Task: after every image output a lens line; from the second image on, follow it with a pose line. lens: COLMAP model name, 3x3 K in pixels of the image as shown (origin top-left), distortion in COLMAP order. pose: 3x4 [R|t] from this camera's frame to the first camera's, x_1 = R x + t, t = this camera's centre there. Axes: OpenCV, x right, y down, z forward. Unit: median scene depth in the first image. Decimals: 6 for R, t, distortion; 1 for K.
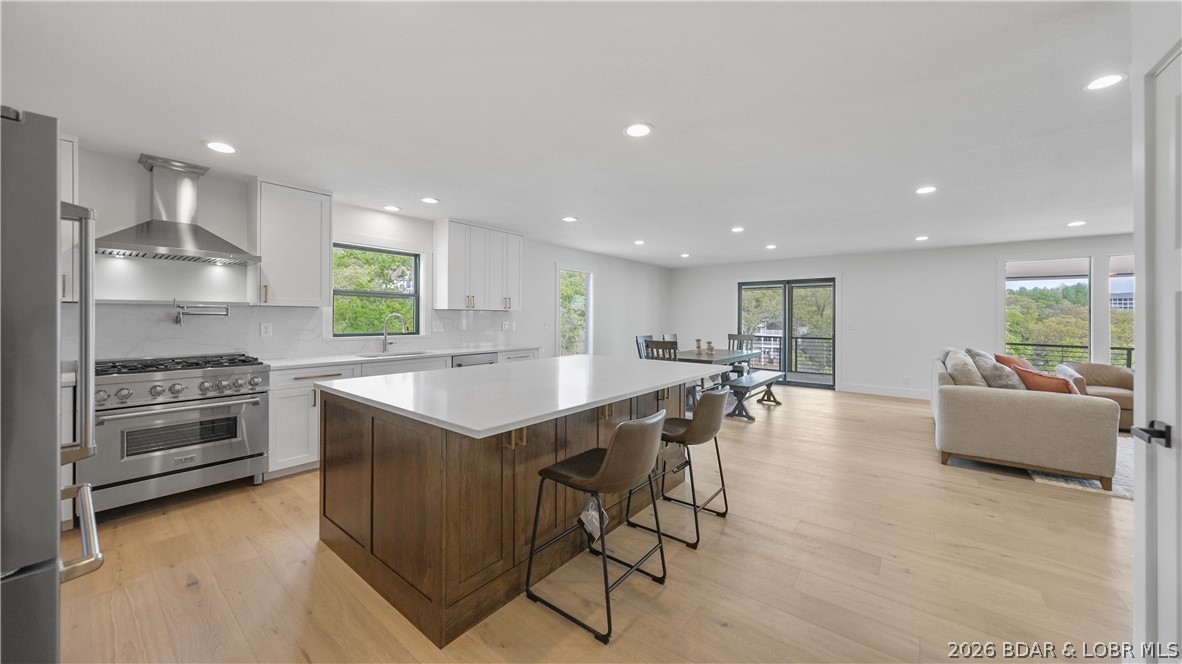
lens RADIAL K [[411.6, 0, 600.7], [0, 411.6, 316.6], [0, 0, 1]] dist [0.000078, 0.000838]
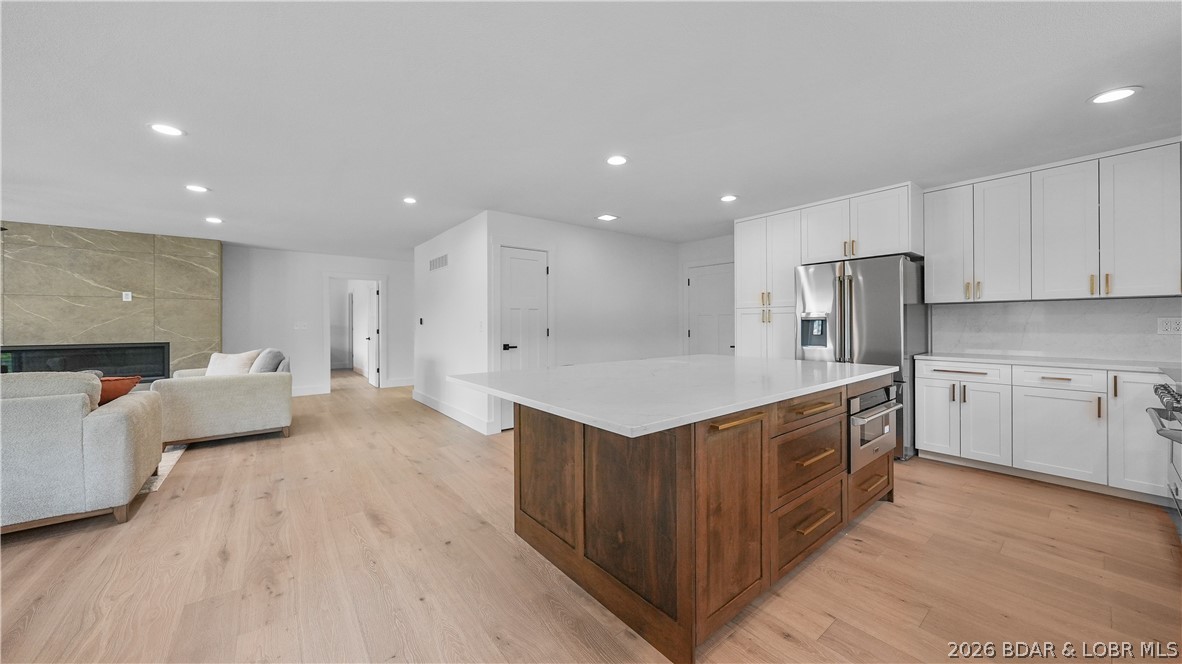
lens RADIAL K [[411.6, 0, 594.9], [0, 411.6, 321.2], [0, 0, 1]] dist [0.000078, 0.000838]
pose [[-0.971407, 0.001008, 0.237419, -0.107074], [-0.000378, 0.999983, -0.005795, 0.029190], [-0.237421, -0.005719, -0.971390, 1.669760]]
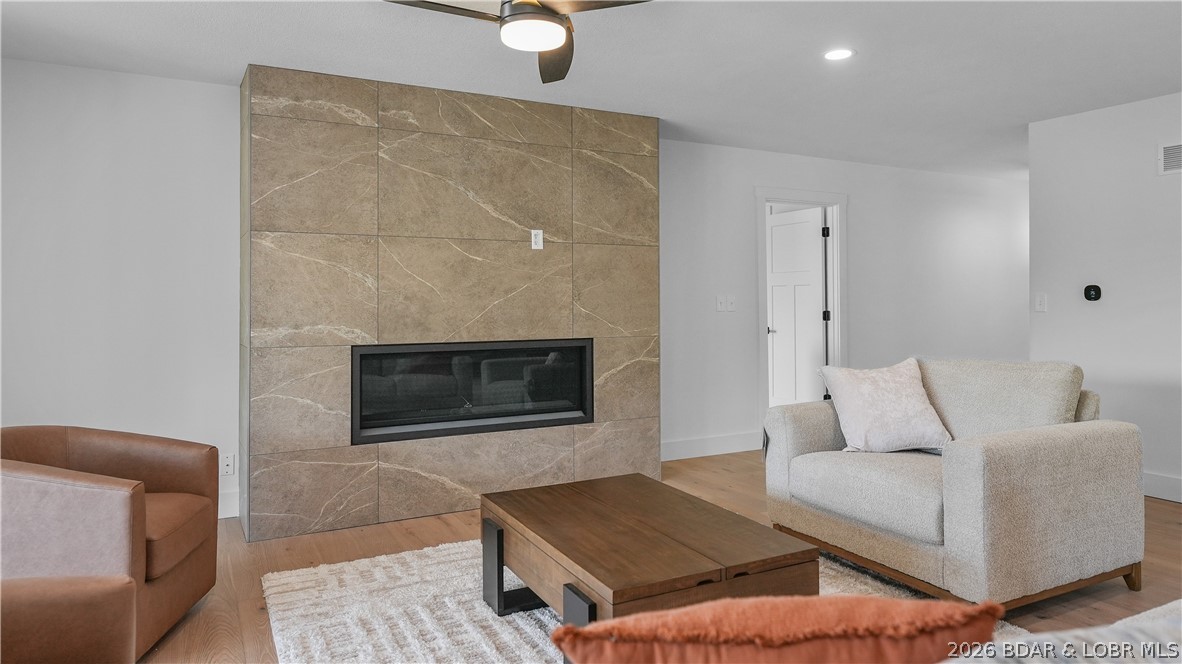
lens RADIAL K [[753.4, 0, 600.4], [0, 753.4, 290.8], [0, 0, 1]] dist [0.005850, -0.002880]
pose [[-0.916513, 0.004118, 0.399983, 1.426097], [-0.001277, 0.999912, -0.013220, 0.035834], [-0.400002, -0.012627, -0.916427, 1.755722]]
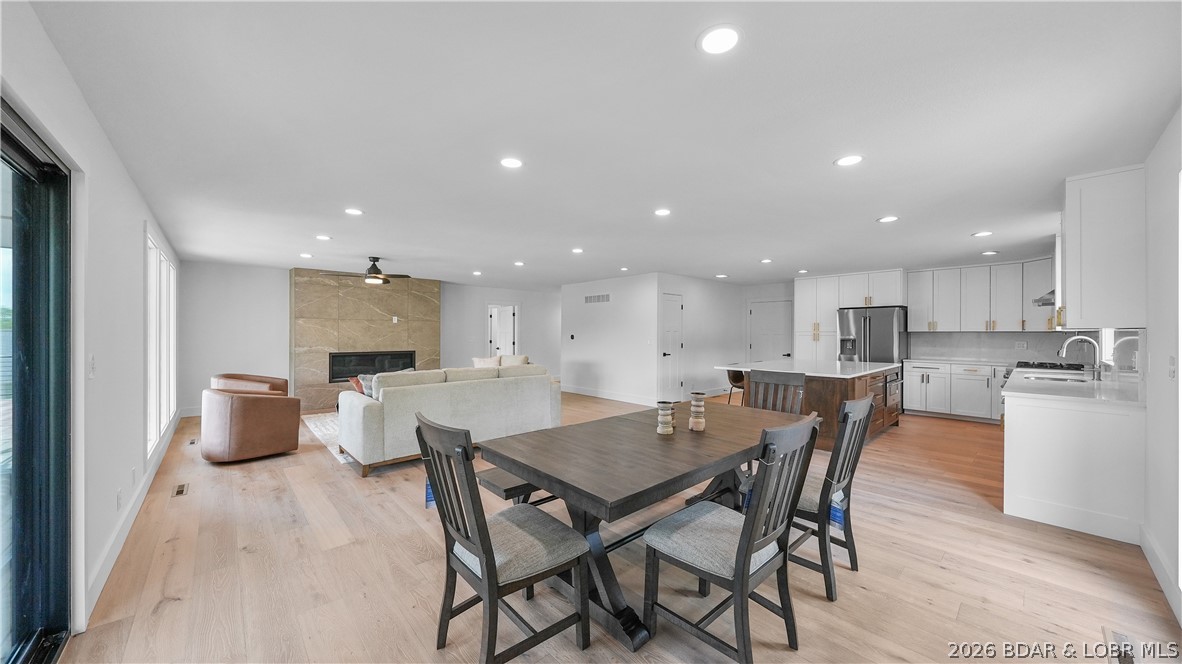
lens RADIAL K [[411.6, 0, 592.5], [0, 411.6, 333.1], [0, 0, 1]] dist [0.000078, 0.000838]
pose [[-0.985209, -0.007604, 0.171189, 0.520138], [-0.008112, 0.999965, -0.002264, -0.002641], [-0.171166, -0.003619, -0.985236, 2.725215]]
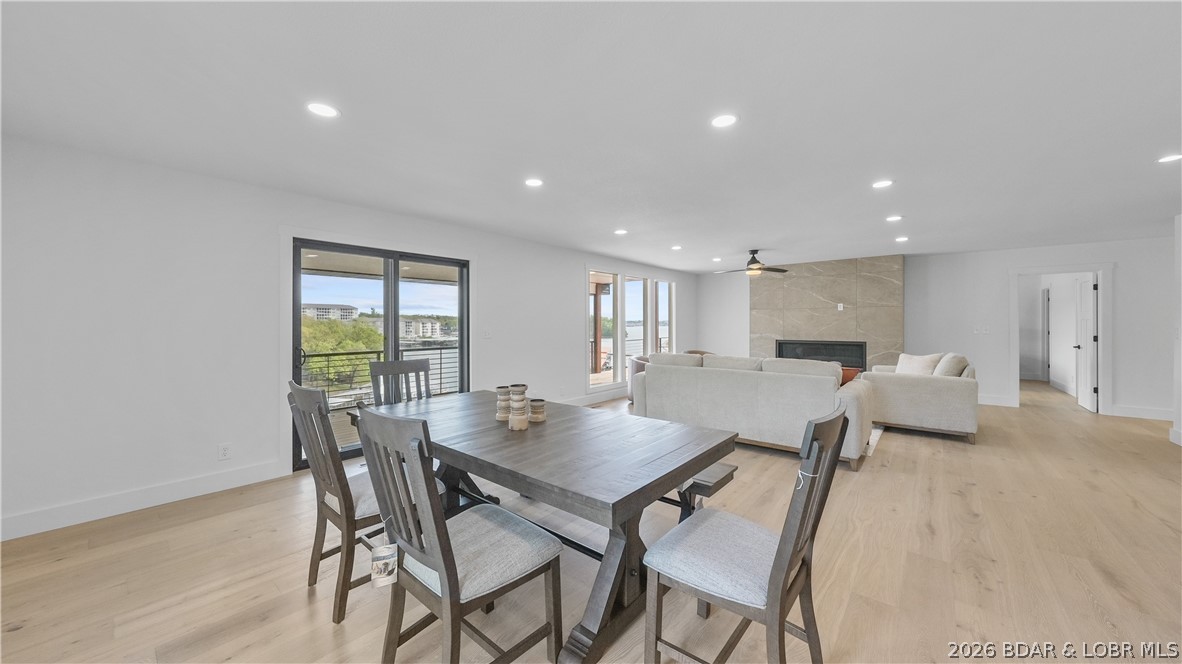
lens RADIAL K [[411.6, 0, 595.9], [0, 411.6, 322.7], [0, 0, 1]] dist [0.000078, 0.000838]
pose [[0.025462, -0.001438, 0.999675, -0.176705], [-0.001456, 0.999998, 0.001476, 0.006292], [-0.999675, -0.001494, 0.025460, 1.788632]]
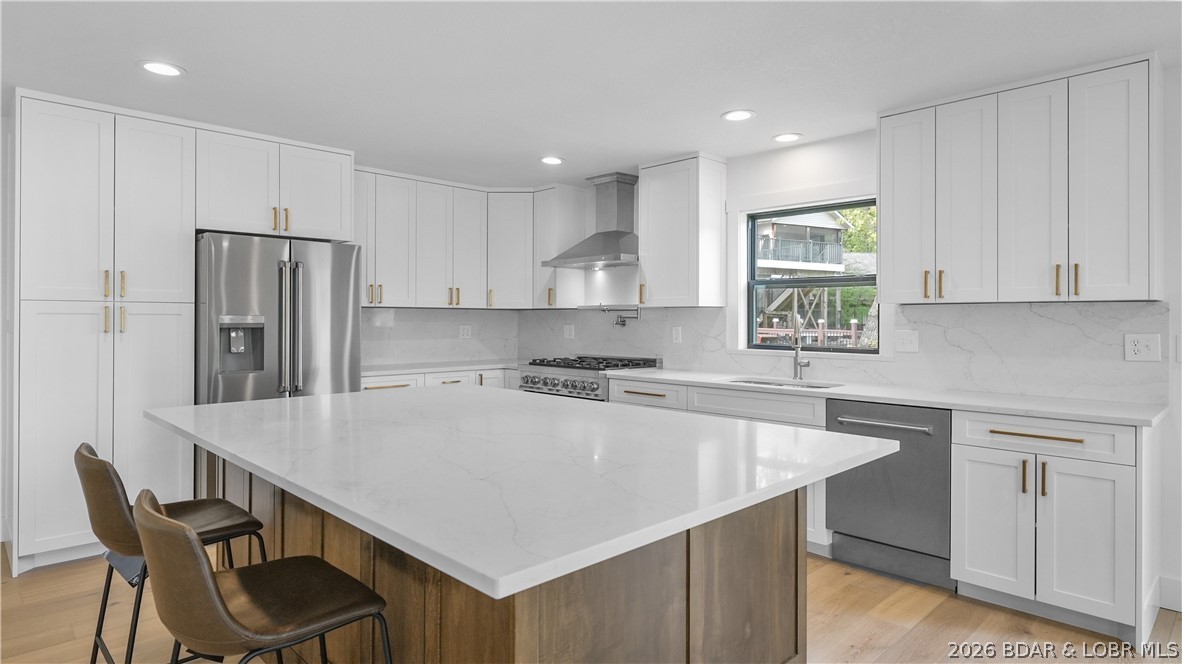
lens RADIAL K [[648.2, 0, 587.6], [0, 648.2, 319.6], [0, 0, 1]] dist [0.012447, -0.003911]
pose [[-0.139129, -0.003935, -0.990266, 0.611451], [-0.001921, 0.999991, -0.003704, 0.006143], [0.990272, 0.001387, -0.139135, 1.097453]]
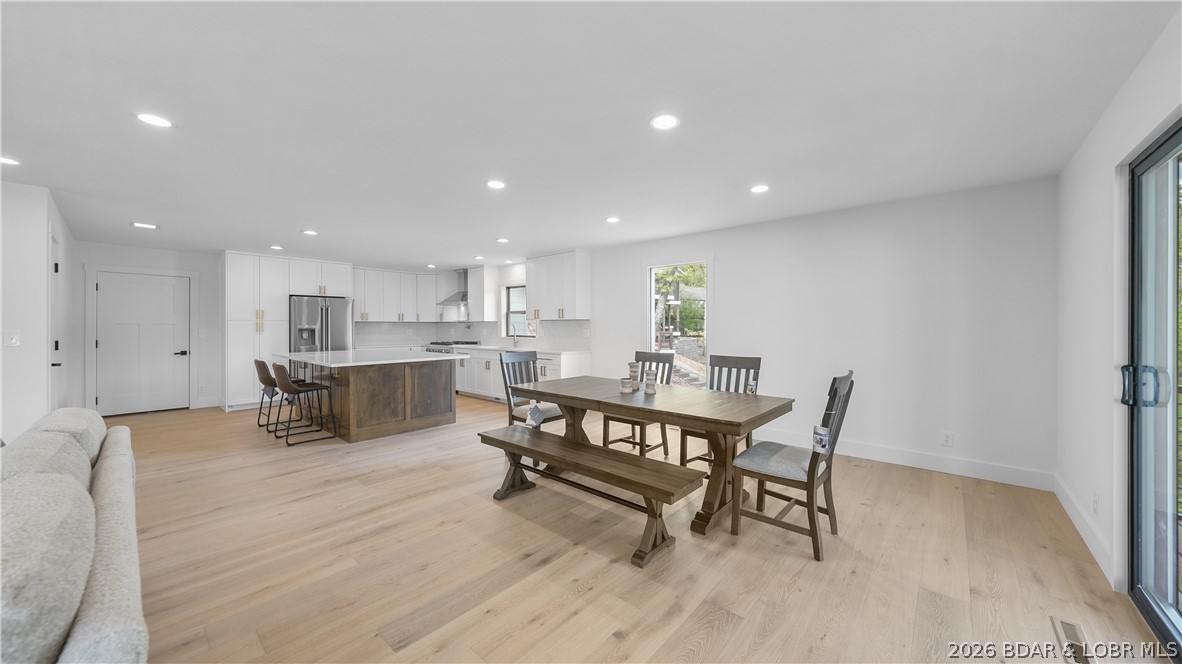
lens RADIAL K [[411.6, 0, 592.3], [0, 411.6, 328.5], [0, 0, 1]] dist [0.000078, 0.000838]
pose [[-0.062215, -0.000281, -0.998063, 1.523504], [0.003523, 0.999994, -0.000502, 0.017980], [0.998057, -0.003547, -0.062214, 1.885864]]
